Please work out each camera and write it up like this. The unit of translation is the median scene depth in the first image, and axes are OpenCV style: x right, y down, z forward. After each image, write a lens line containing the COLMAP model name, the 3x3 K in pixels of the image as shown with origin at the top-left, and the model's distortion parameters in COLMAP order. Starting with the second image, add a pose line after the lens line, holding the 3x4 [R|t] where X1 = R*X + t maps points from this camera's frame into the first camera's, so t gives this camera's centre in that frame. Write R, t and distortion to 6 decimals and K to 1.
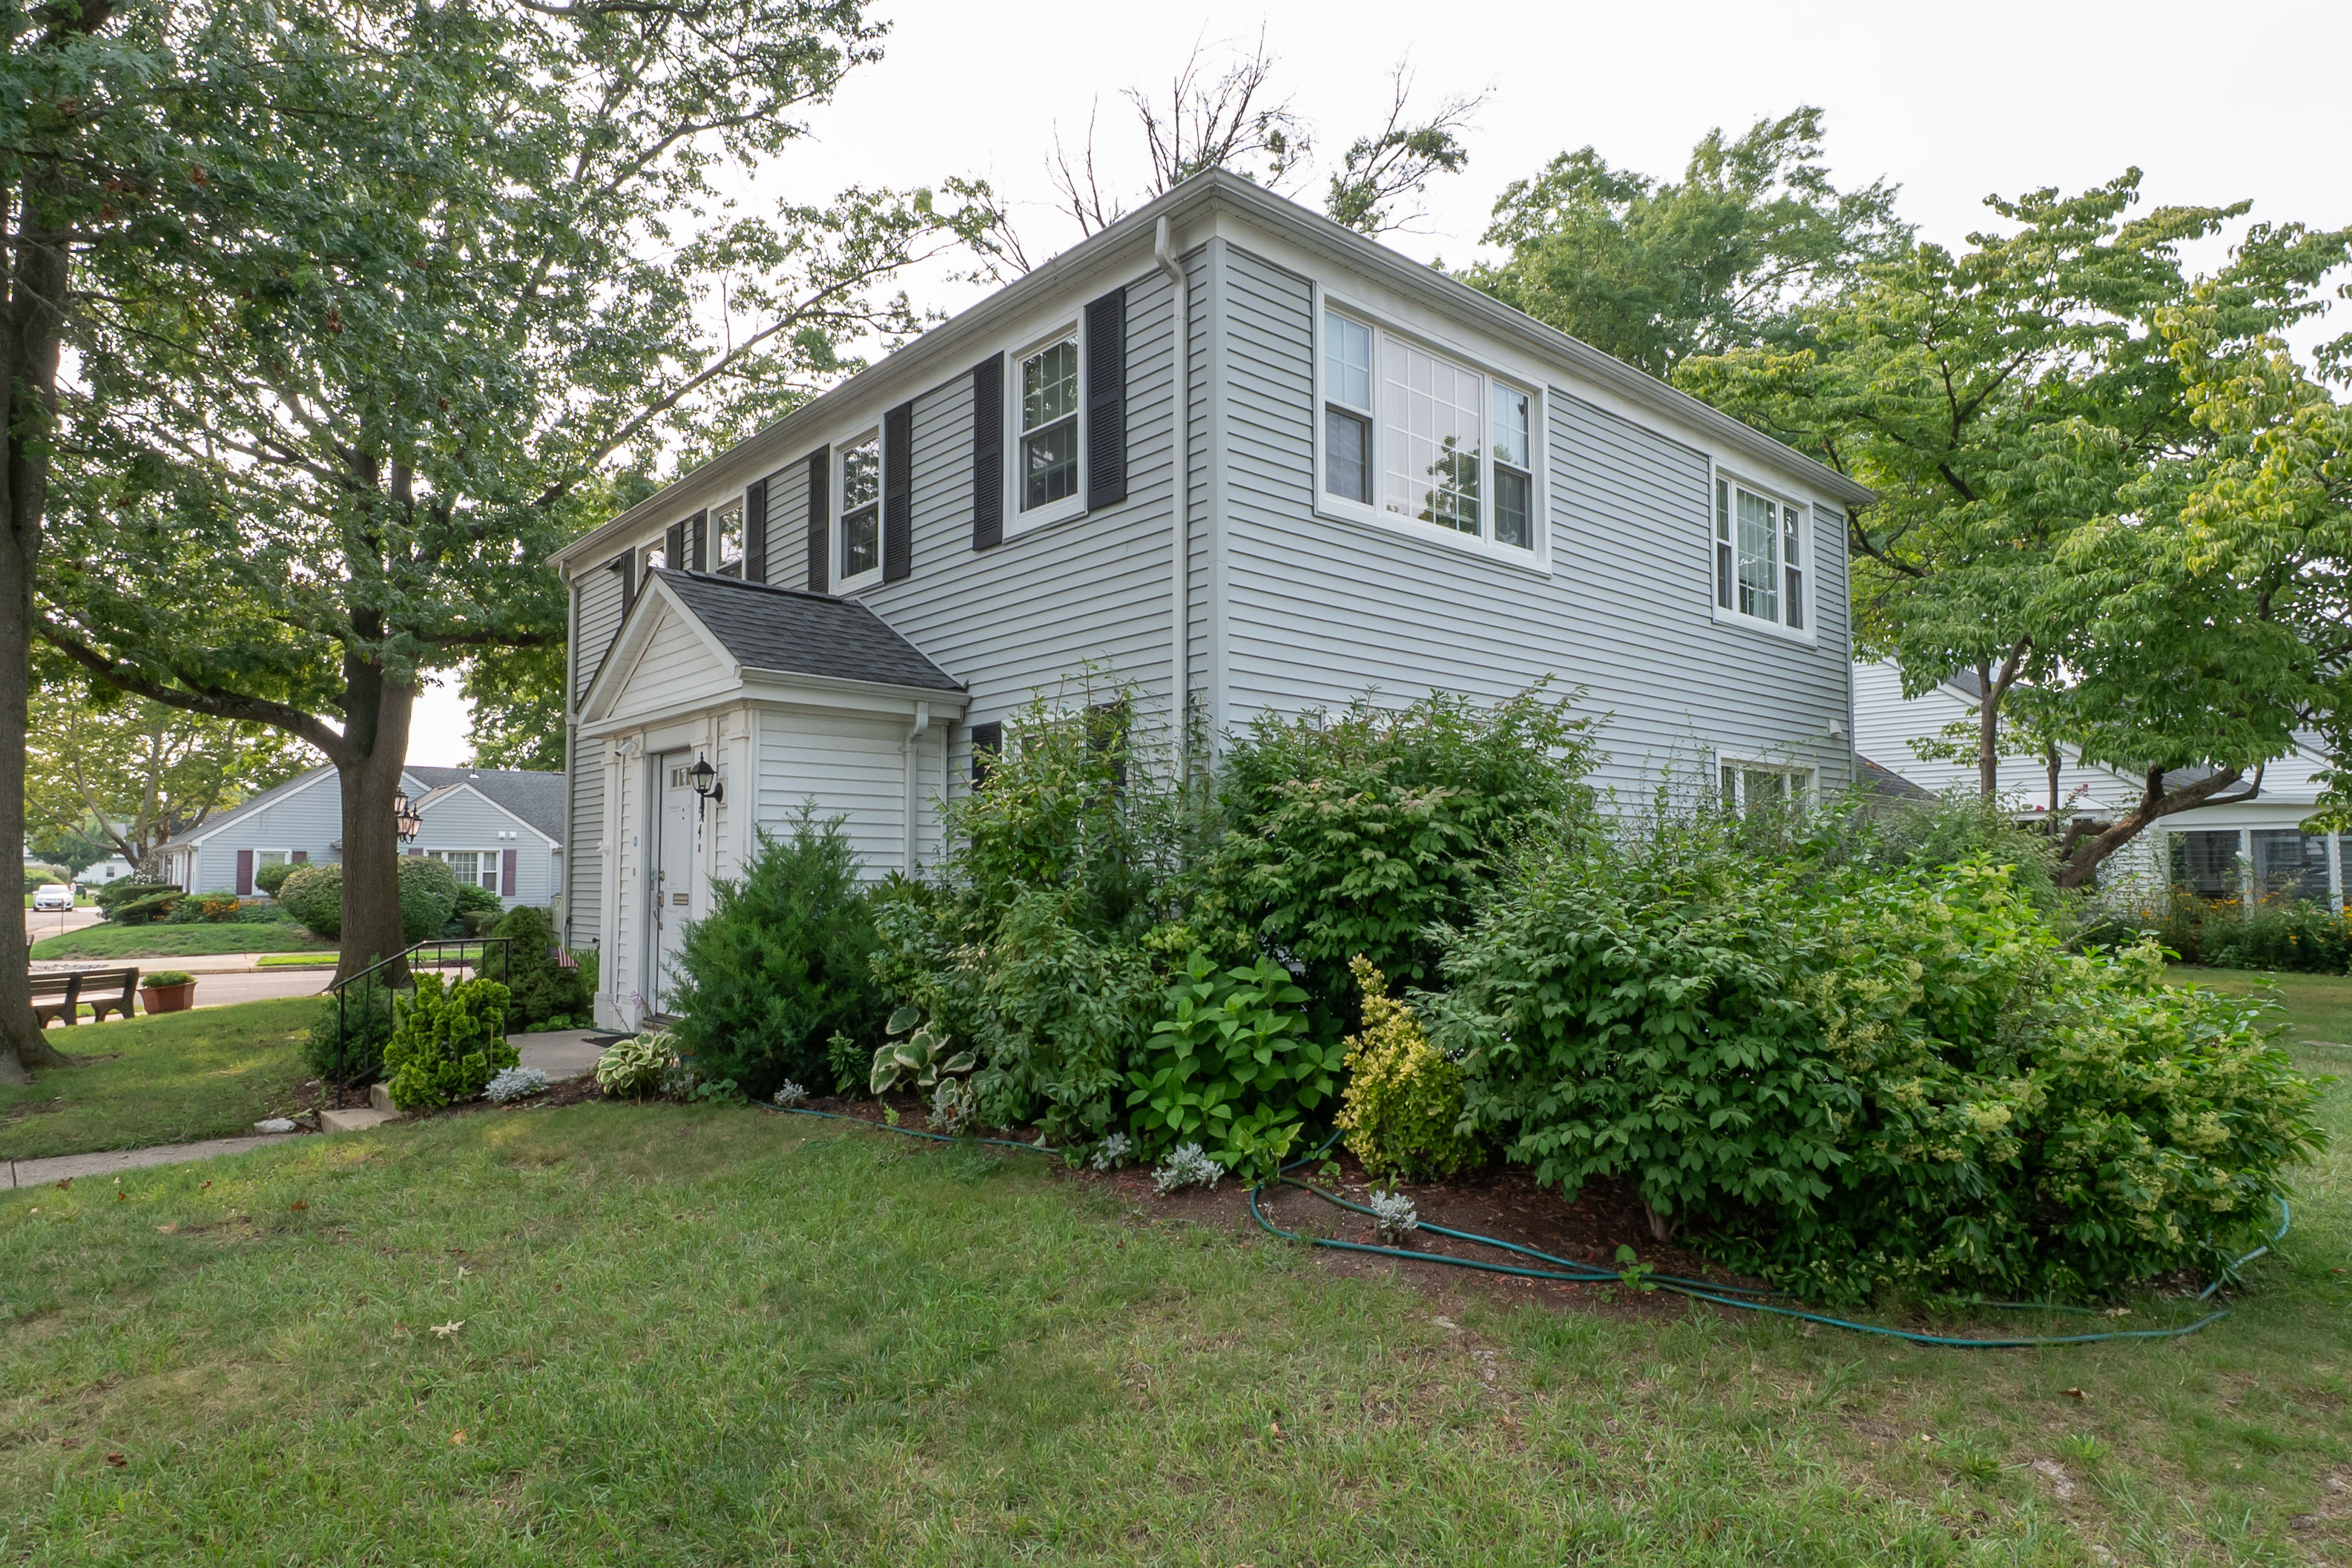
lens RADIAL K [[1319.2, 0, 1176.0], [0, 1319.2, 784.0], [0, 0, 1]] dist [0.013907, -0.000863]
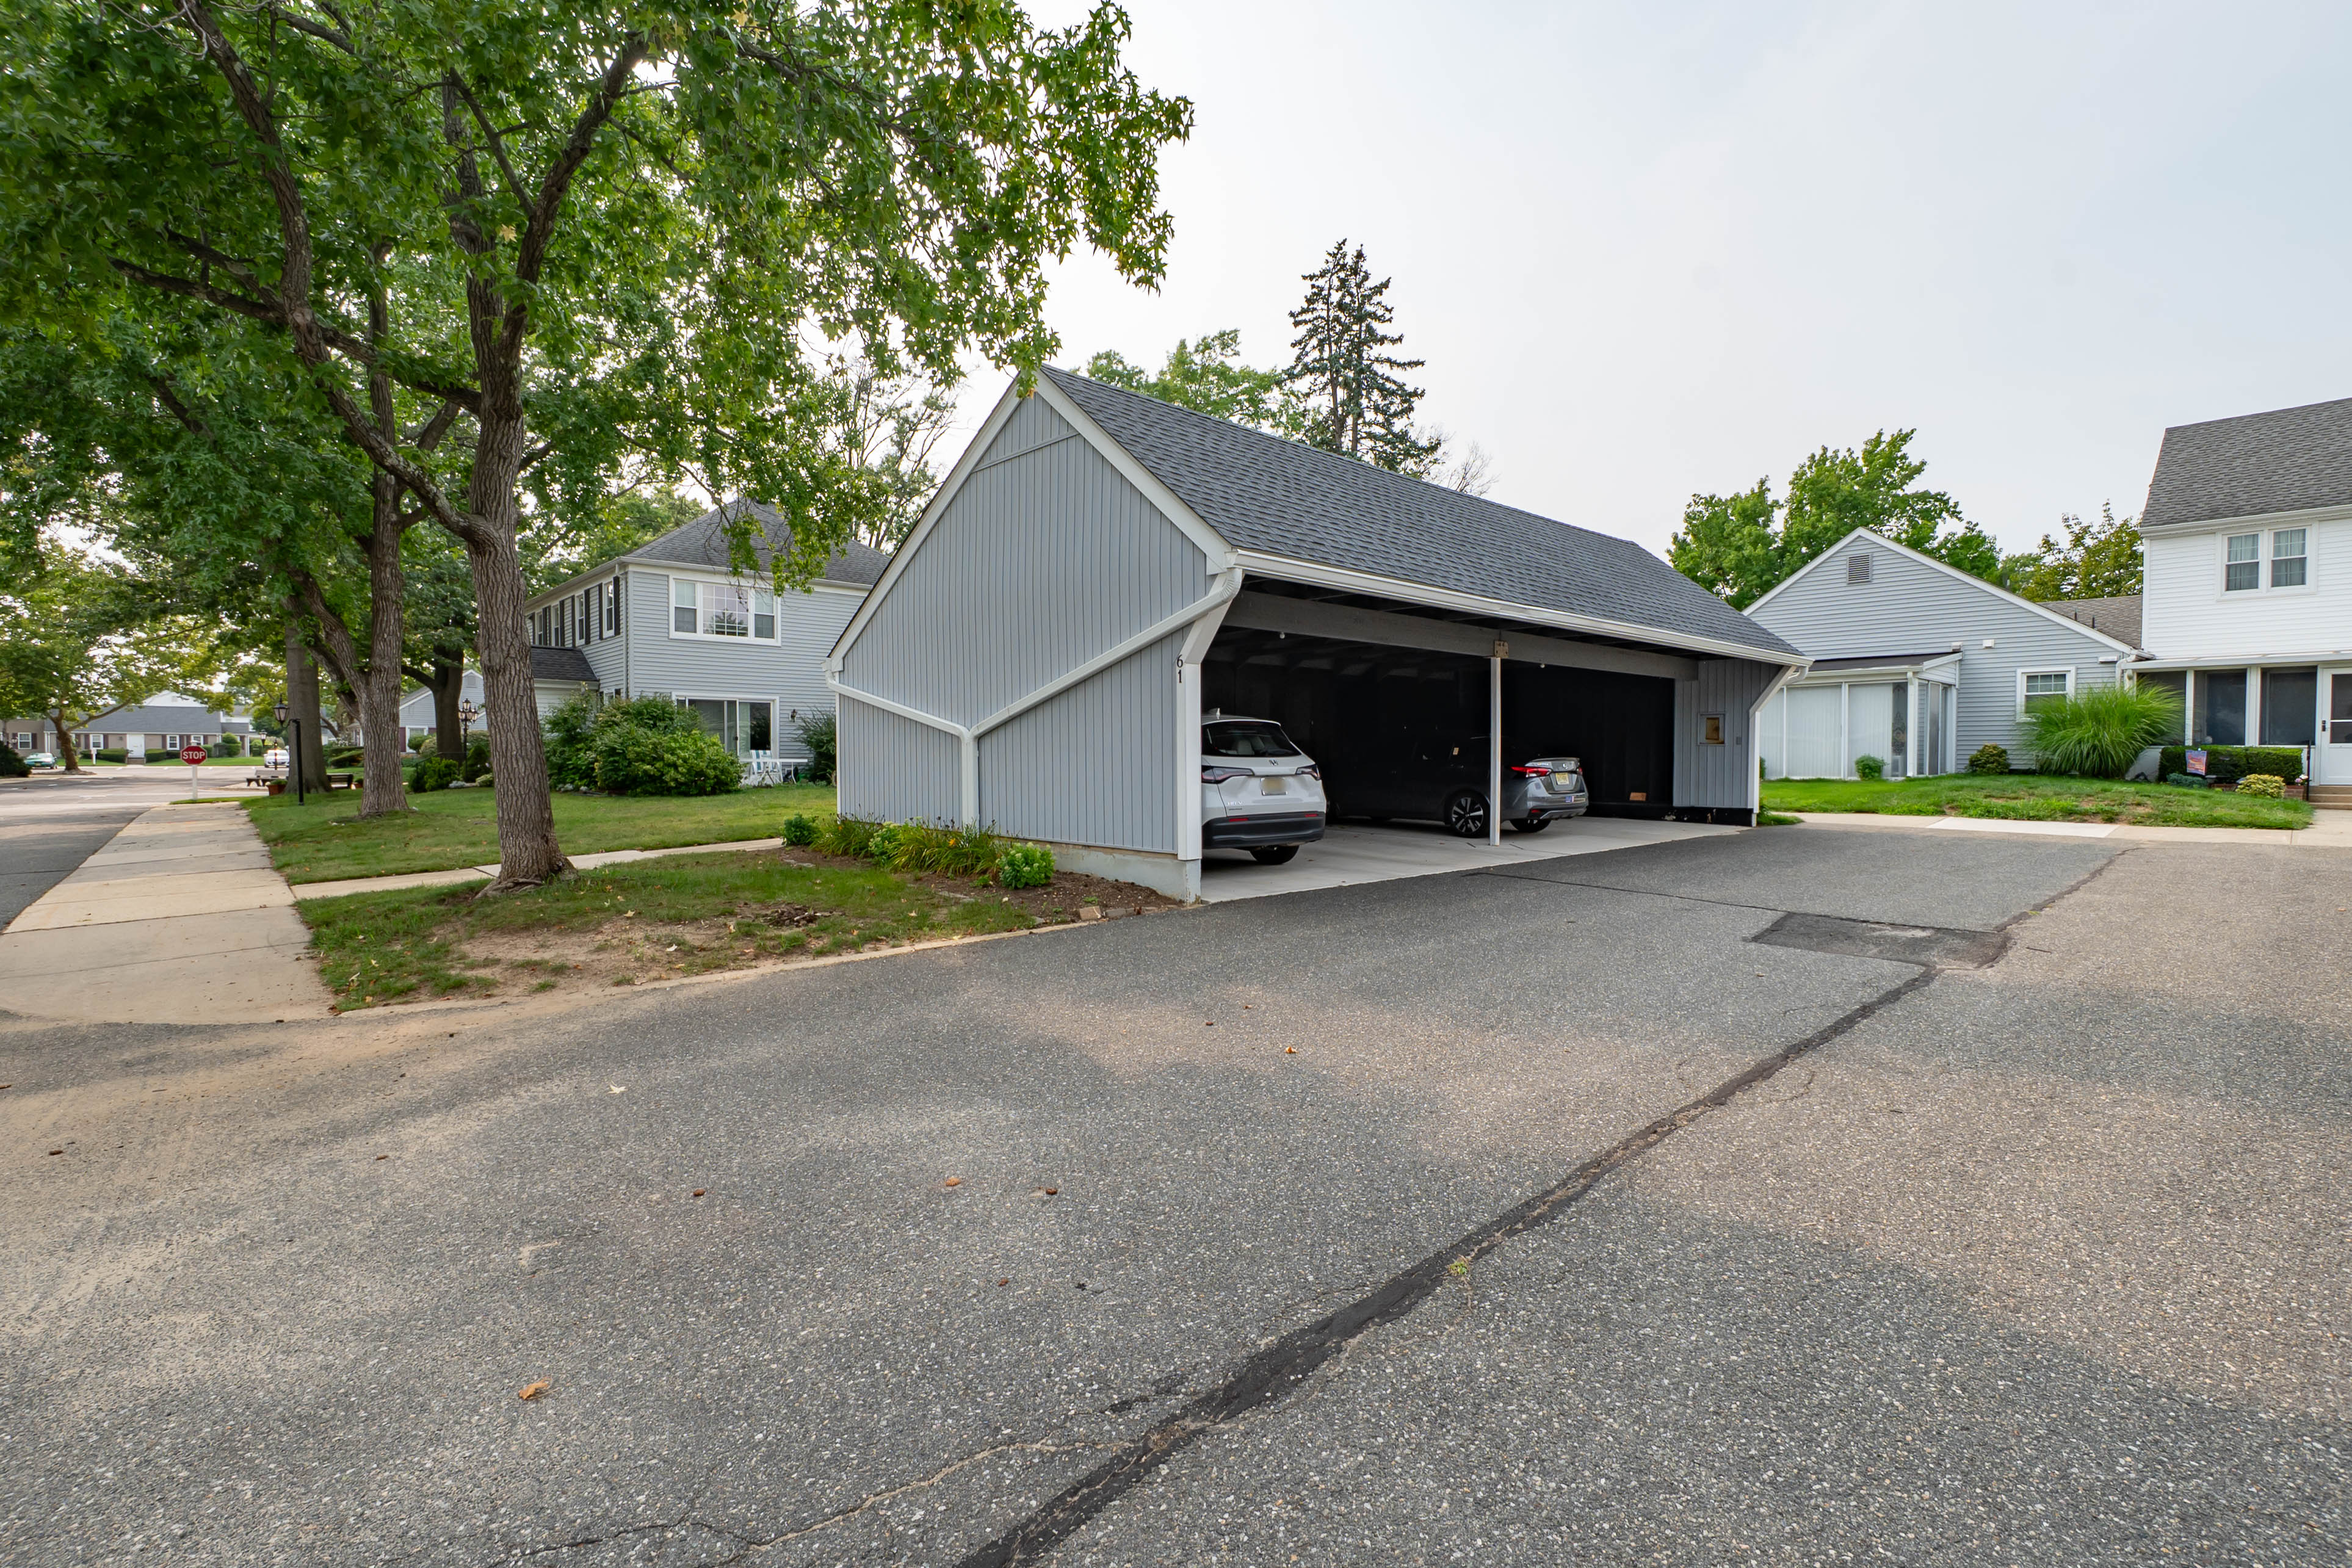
lens RADIAL K [[1031.5, 0, 1170.3], [0, 1031.5, 781.2], [0, 0, 1]] dist [0.008227, -0.005661]
pose [[0.999745, 0.003960, 0.022216, 0.732367], [-0.006117, 0.995179, 0.097888, -0.048852], [-0.021721, -0.097999, 0.994949, -0.998085]]
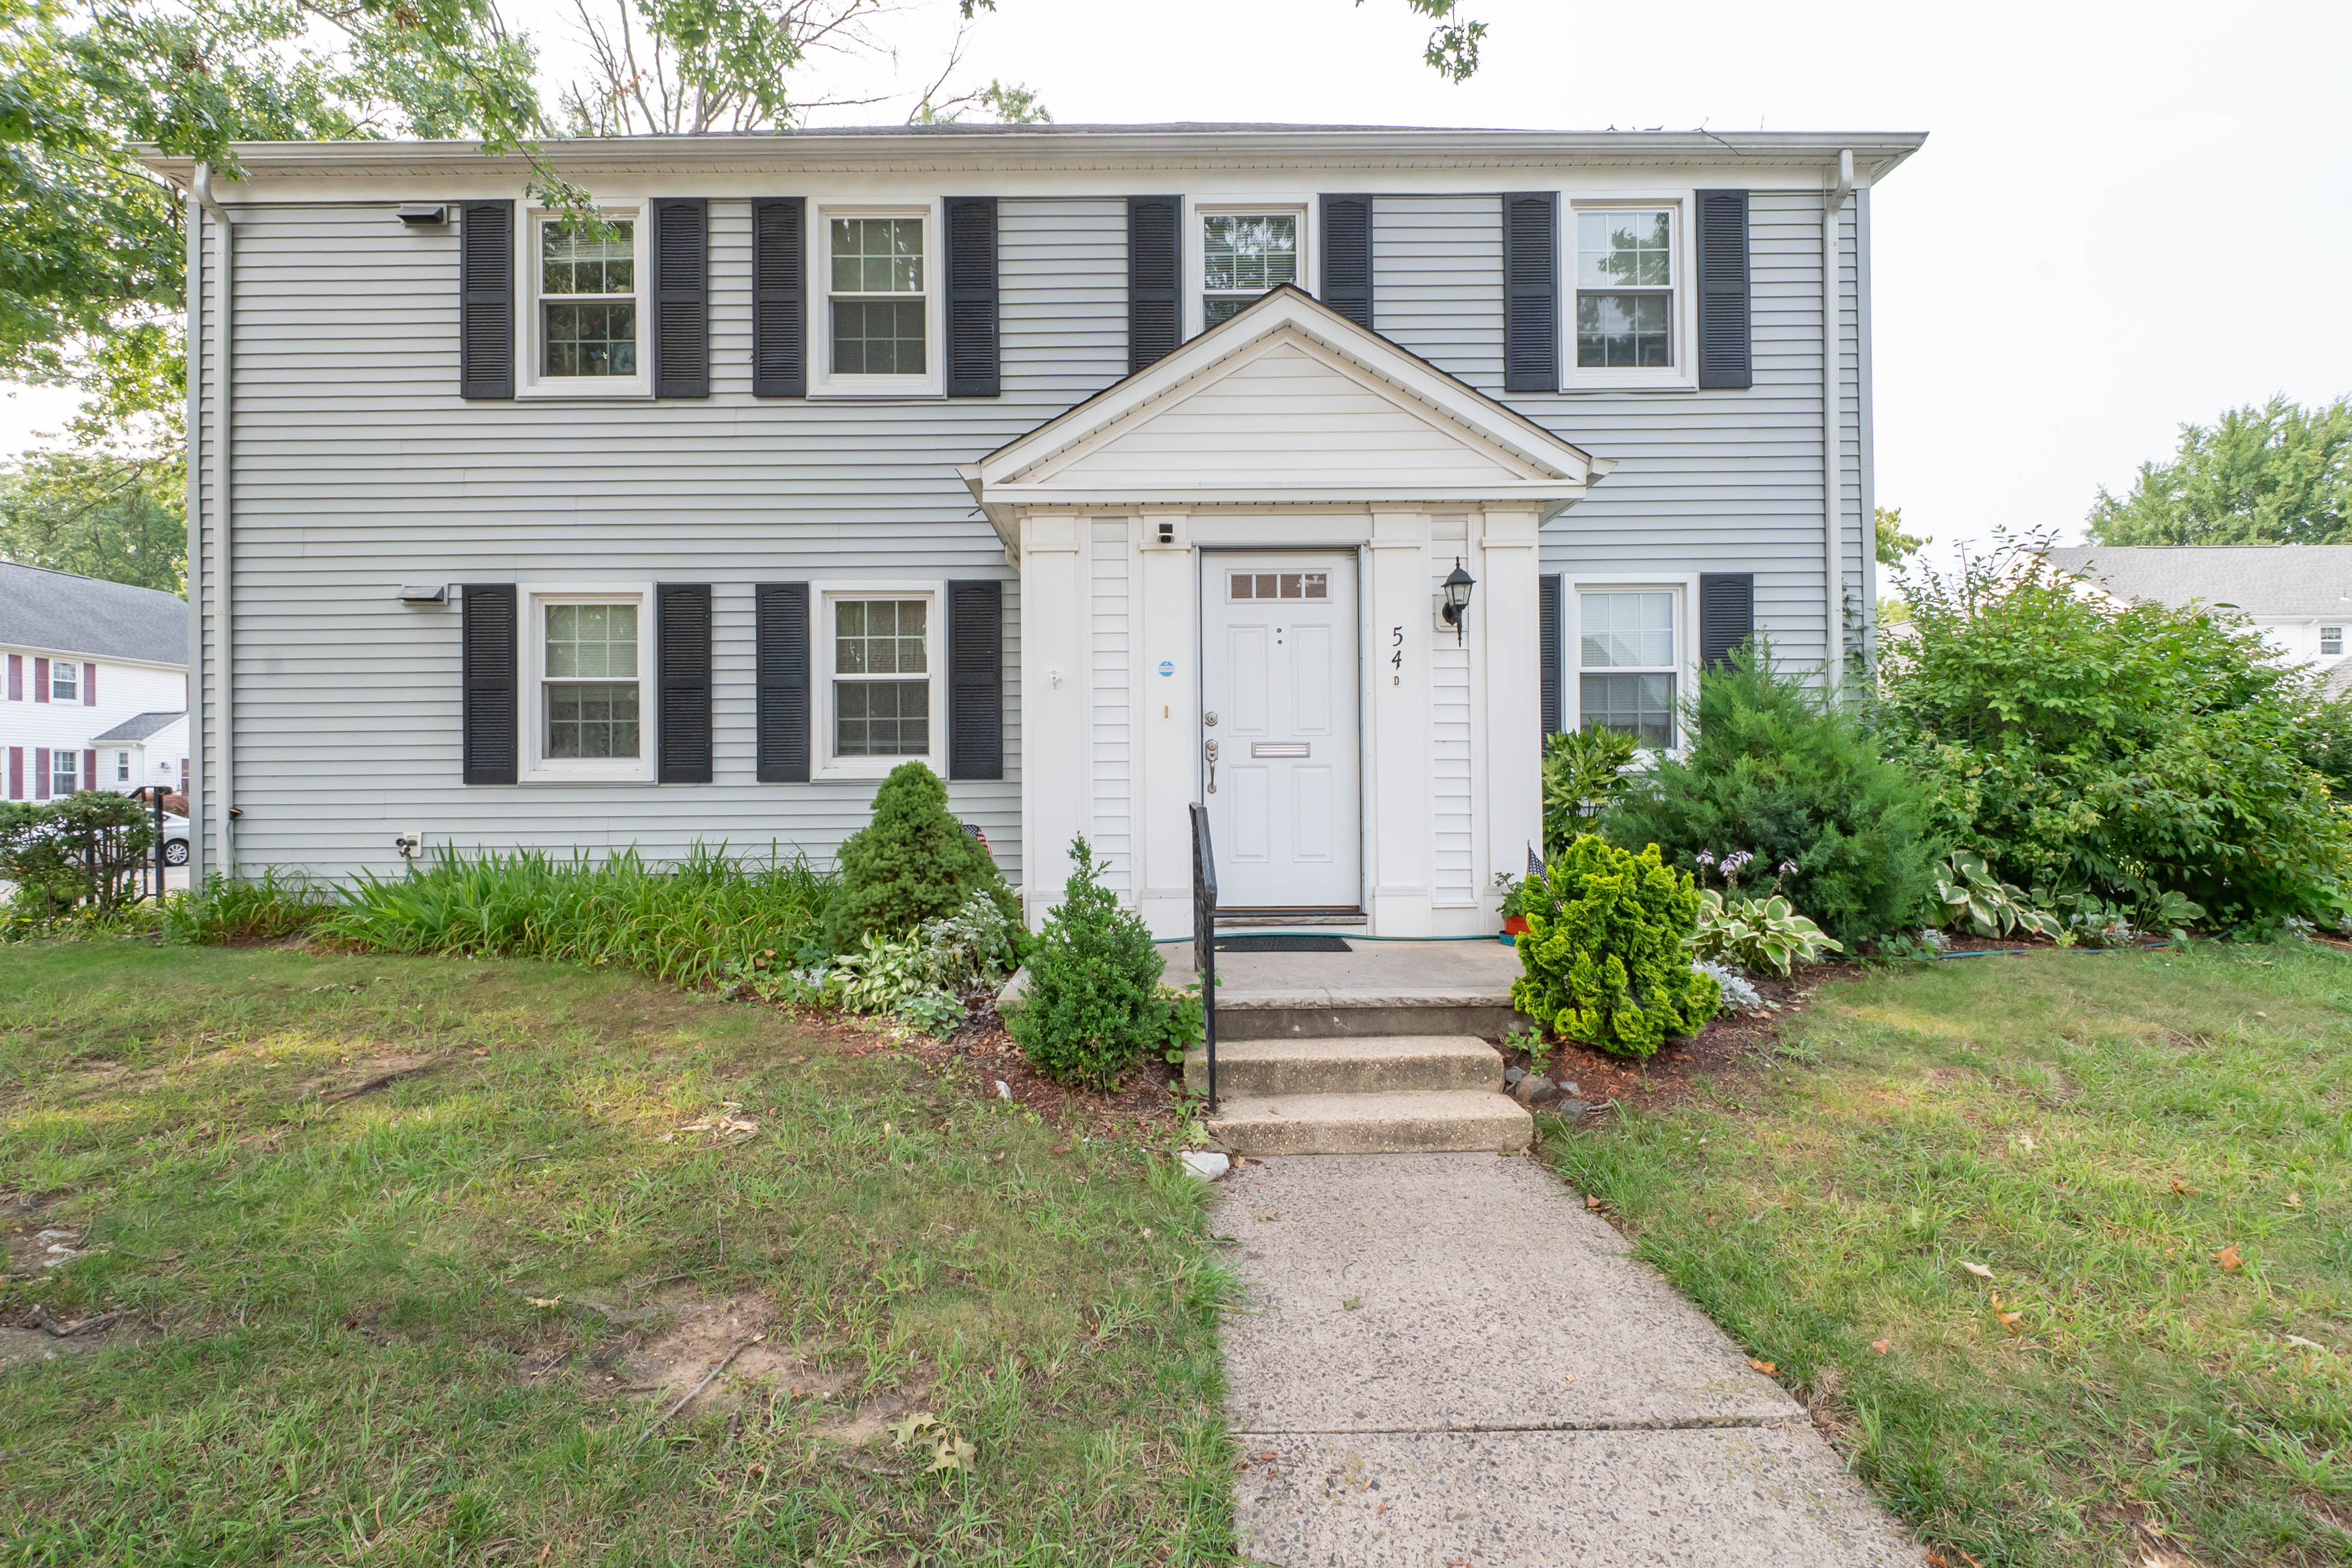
lens RADIAL K [[749.9, 0, 1176.0], [0, 749.9, 729.4], [0, 0, 1]] dist [-0.000295, -0.000055]
pose [[0.663243, 0.003288, 0.748397, -0.411869], [-0.047022, 0.998198, 0.037286, 0.033458], [-0.746926, -0.059920, 0.662202, 0.465123]]
